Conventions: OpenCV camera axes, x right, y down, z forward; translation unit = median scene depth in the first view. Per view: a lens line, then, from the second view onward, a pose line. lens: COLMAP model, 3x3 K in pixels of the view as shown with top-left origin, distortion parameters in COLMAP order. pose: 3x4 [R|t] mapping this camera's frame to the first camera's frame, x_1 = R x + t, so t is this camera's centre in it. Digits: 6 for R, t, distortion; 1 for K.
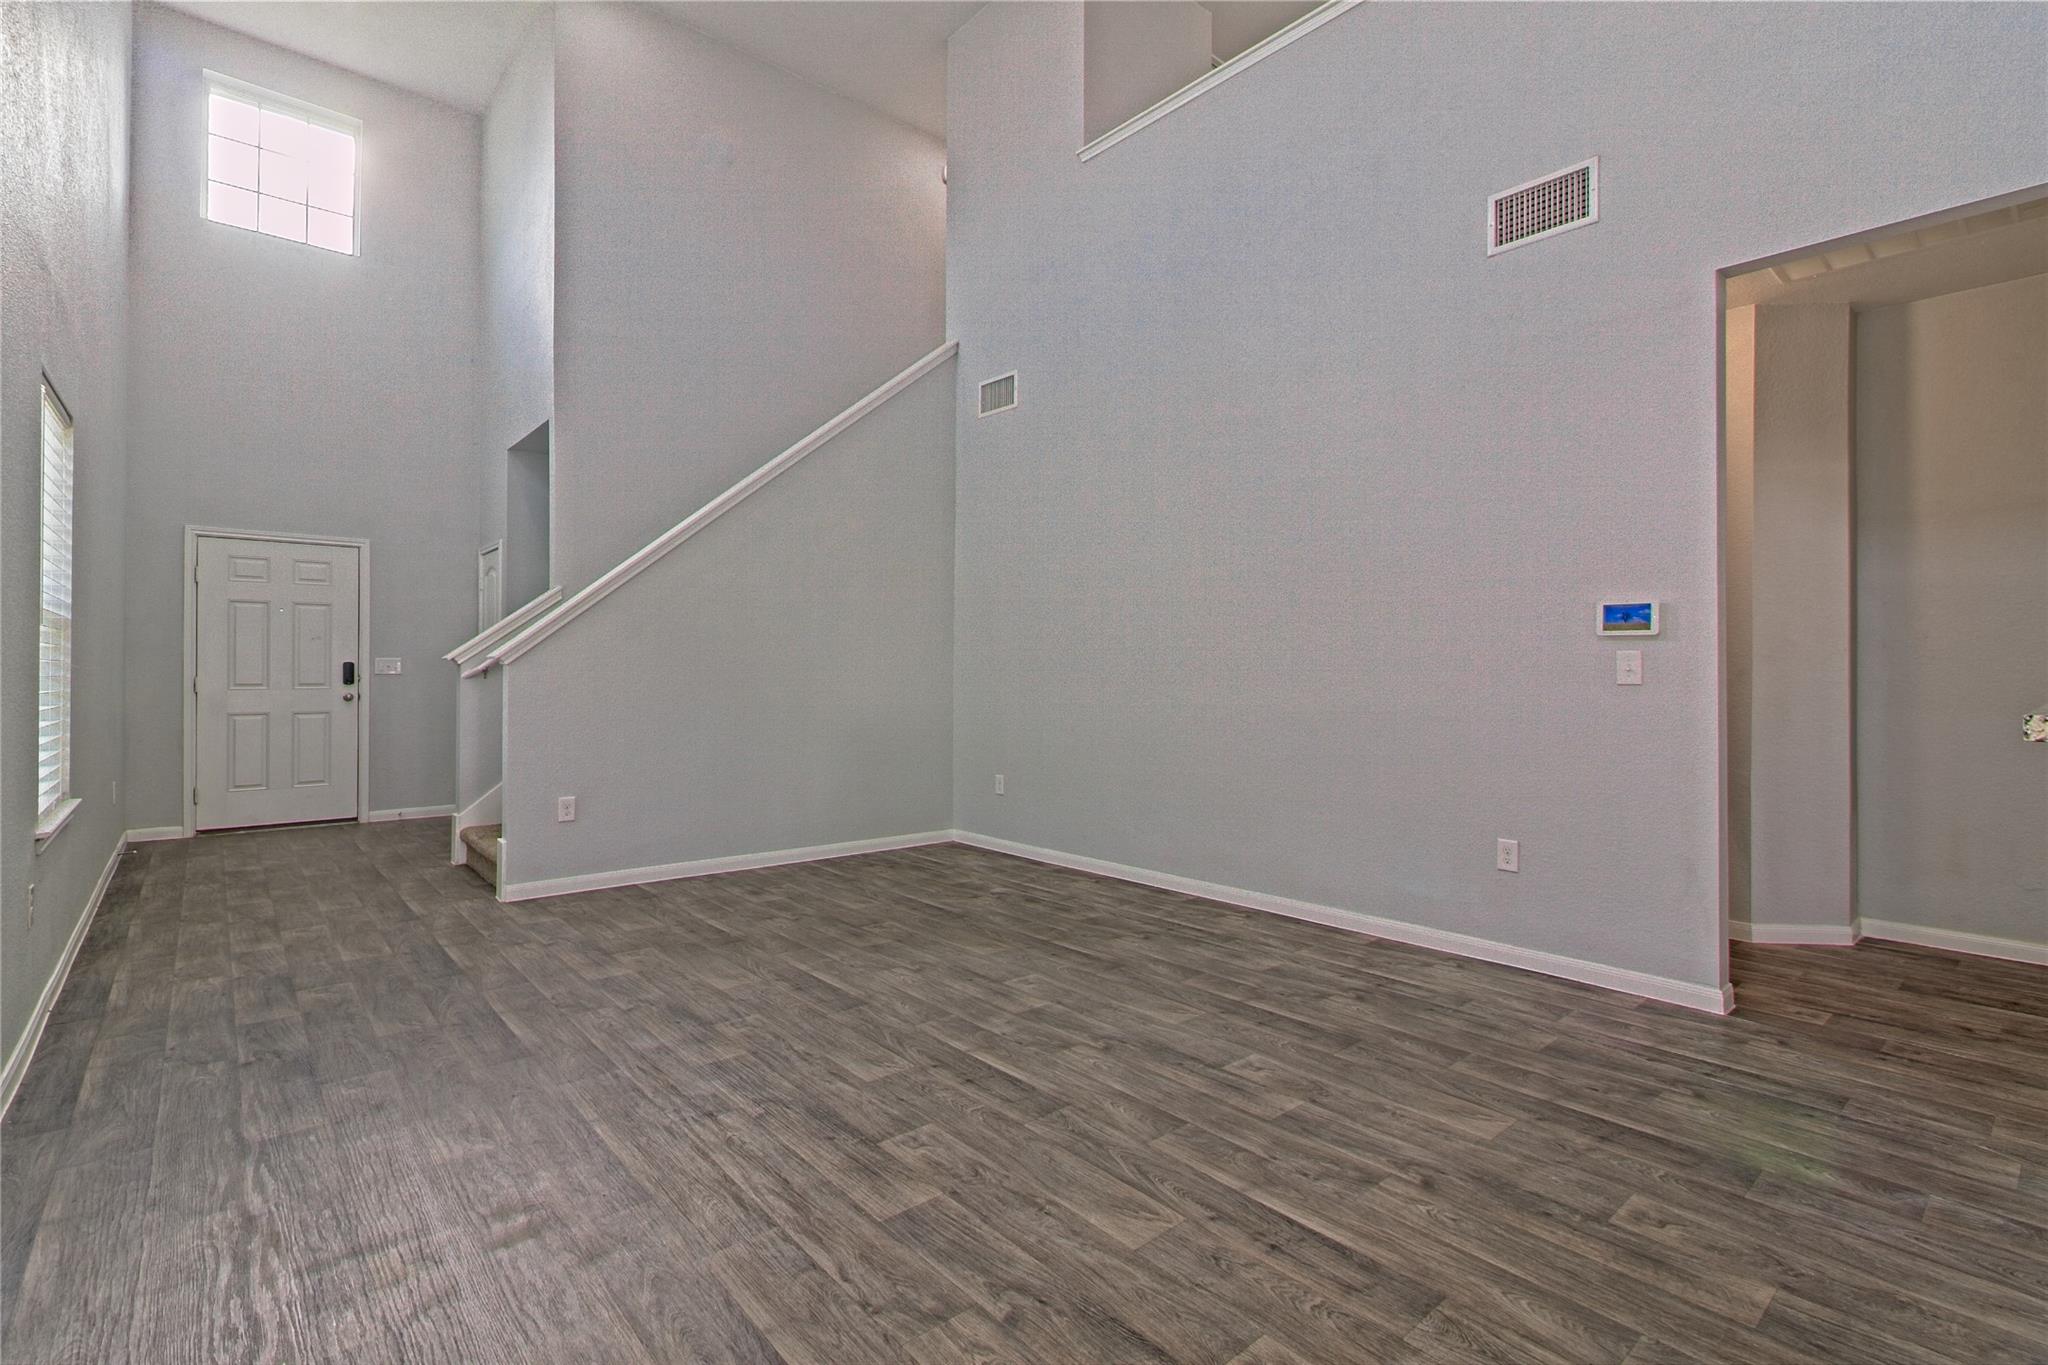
lens RADIAL K [[945.9, 0, 1019.9], [0, 945.9, 663.4], [0, 0, 1]] dist [-0.008785, 0.004850]
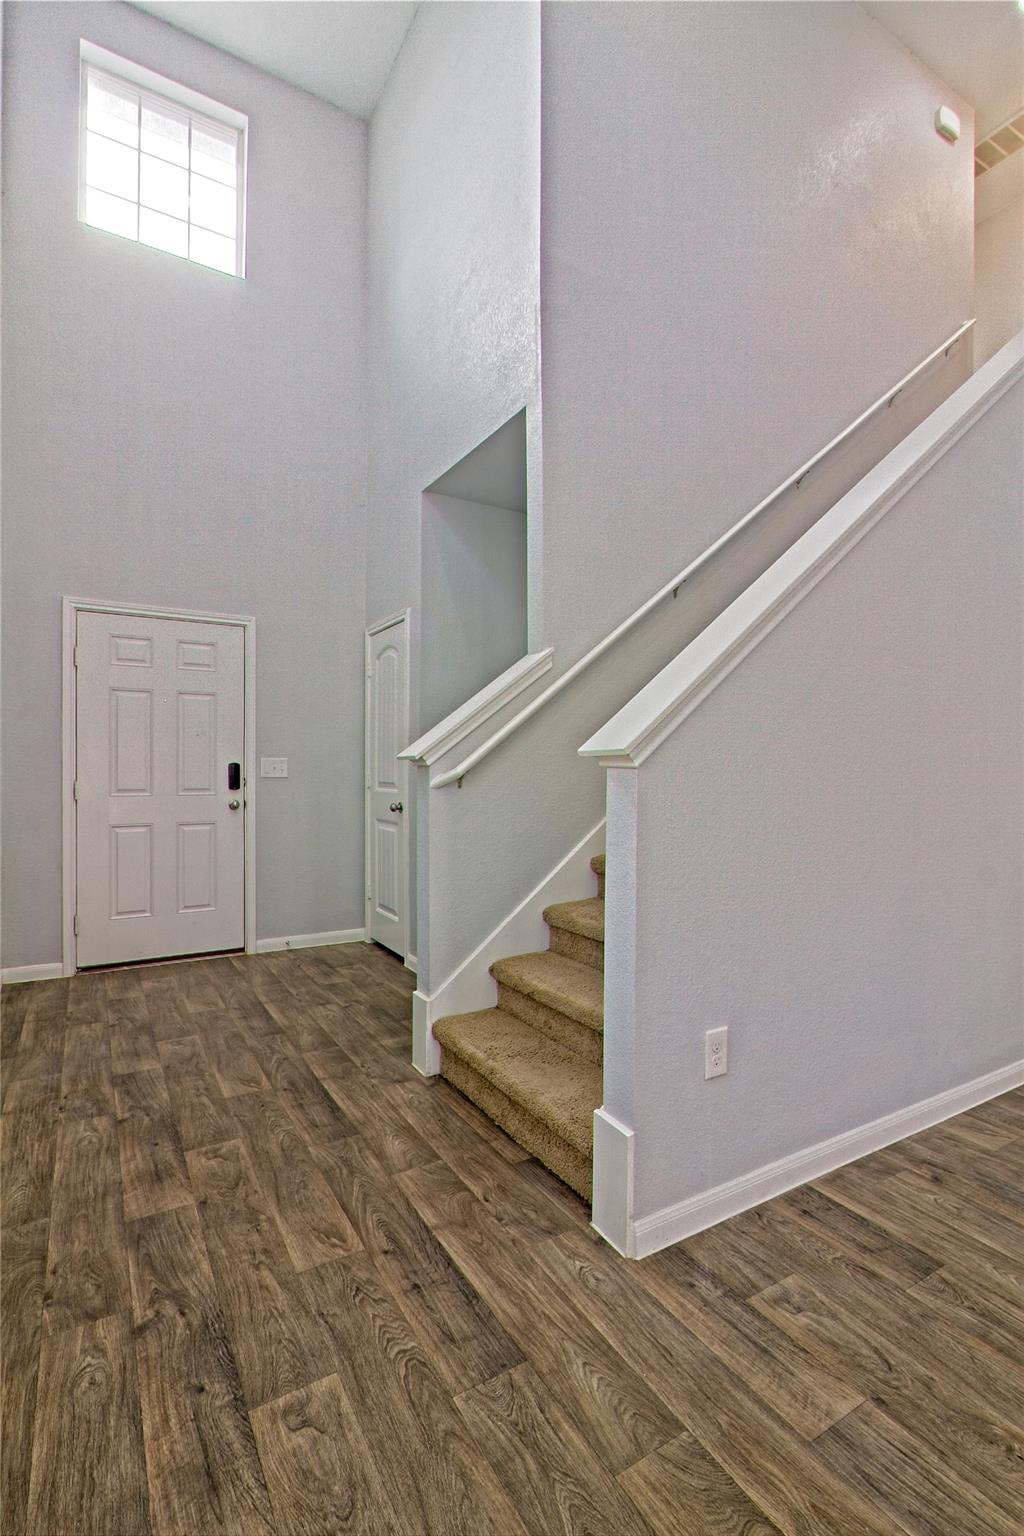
lens RADIAL K [[709.4, 0, 496.3], [0, 709.4, 776.9], [0, 0, 1]] dist [-0.008785, 0.004850]
pose [[0.982040, 0.002163, -0.188658, -0.247564], [0.000642, 0.999890, 0.014803, 0.001009], [0.188670, -0.014658, 0.981931, 0.288407]]
